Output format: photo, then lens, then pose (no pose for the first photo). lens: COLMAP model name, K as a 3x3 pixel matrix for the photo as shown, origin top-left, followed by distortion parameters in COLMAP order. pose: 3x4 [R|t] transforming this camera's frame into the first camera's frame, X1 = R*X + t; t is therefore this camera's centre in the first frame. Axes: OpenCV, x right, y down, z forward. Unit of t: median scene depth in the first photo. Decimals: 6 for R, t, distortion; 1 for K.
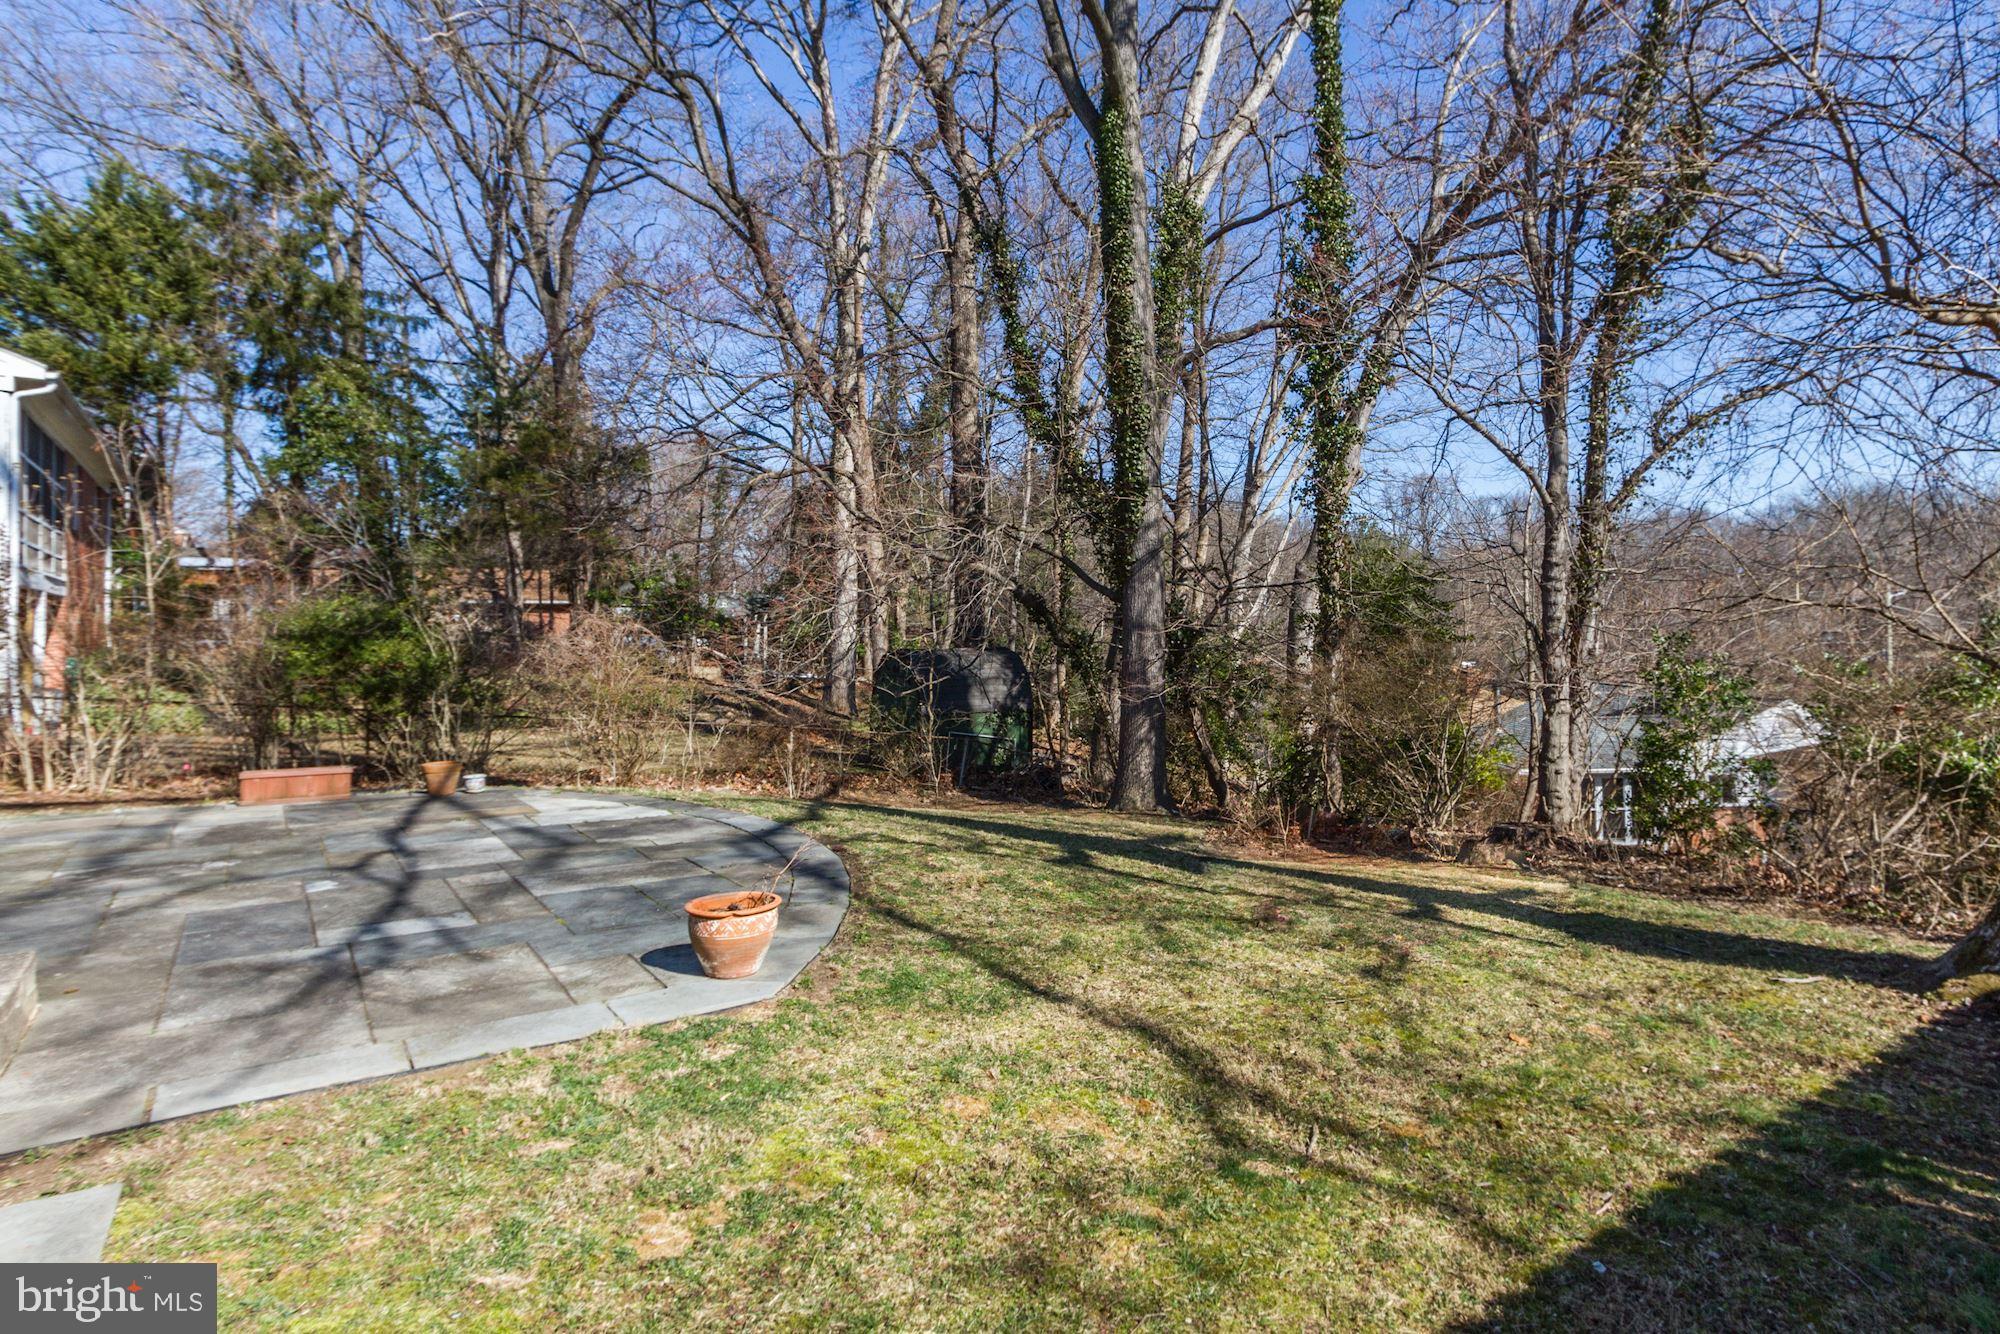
lens RADIAL K [[992.2, 0, 1002.1], [0, 992.2, 661.6], [0, 0, 1]] dist [0.001939, 0.001880]
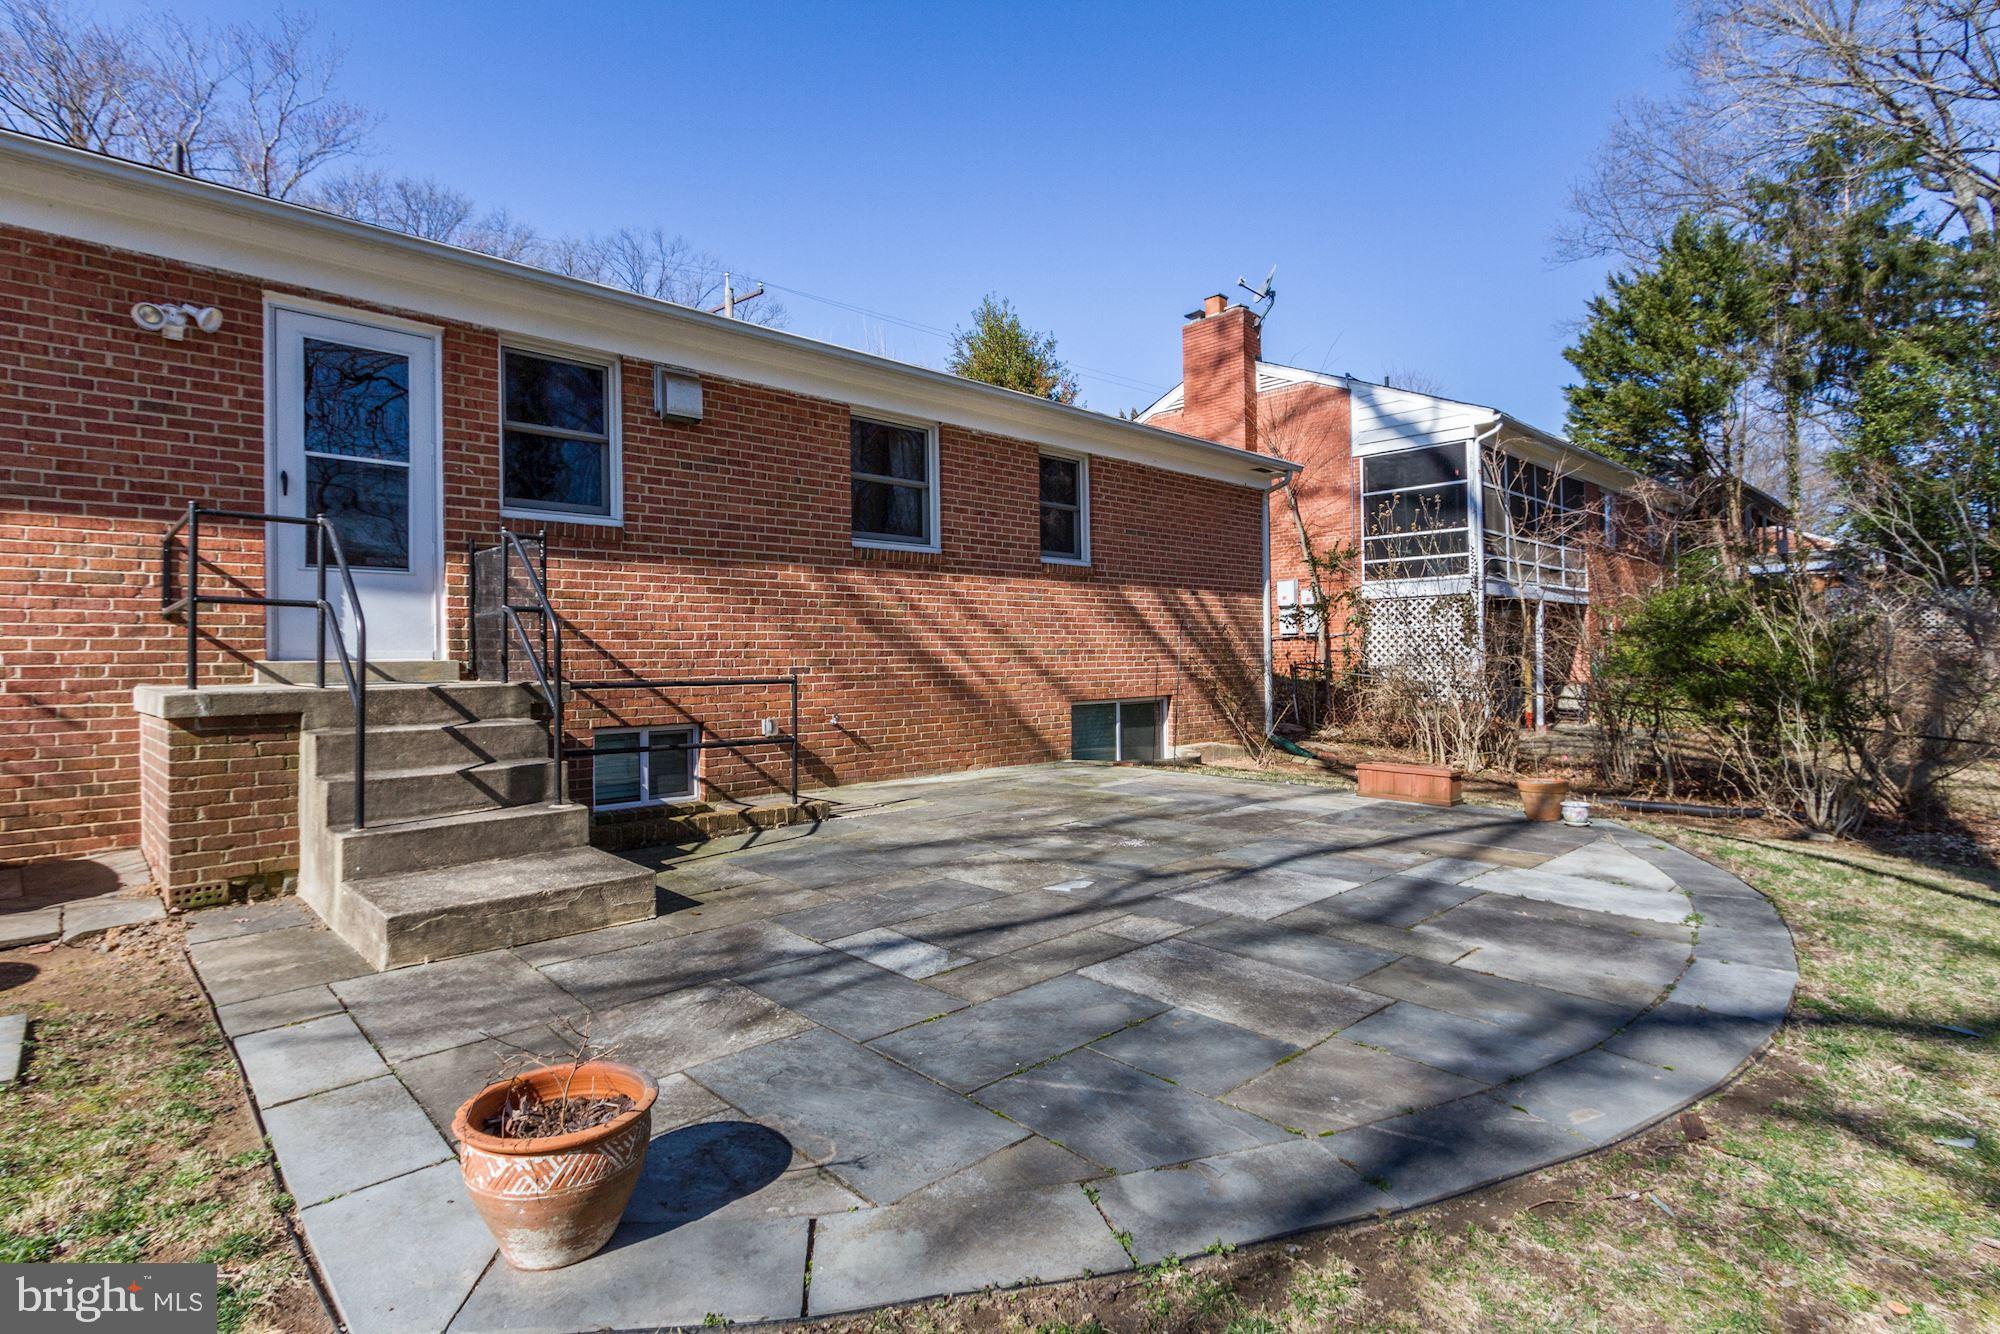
lens RADIAL K [[992.2, 0, 970.3], [0, 992.2, 638.2], [0, 0, 1]] dist [0.001939, 0.001880]
pose [[0.225171, -0.011363, -0.974253, 0.227871], [-0.019458, 0.999680, -0.016156, 0.030020], [0.974125, 0.022595, 0.224878, 1.036833]]
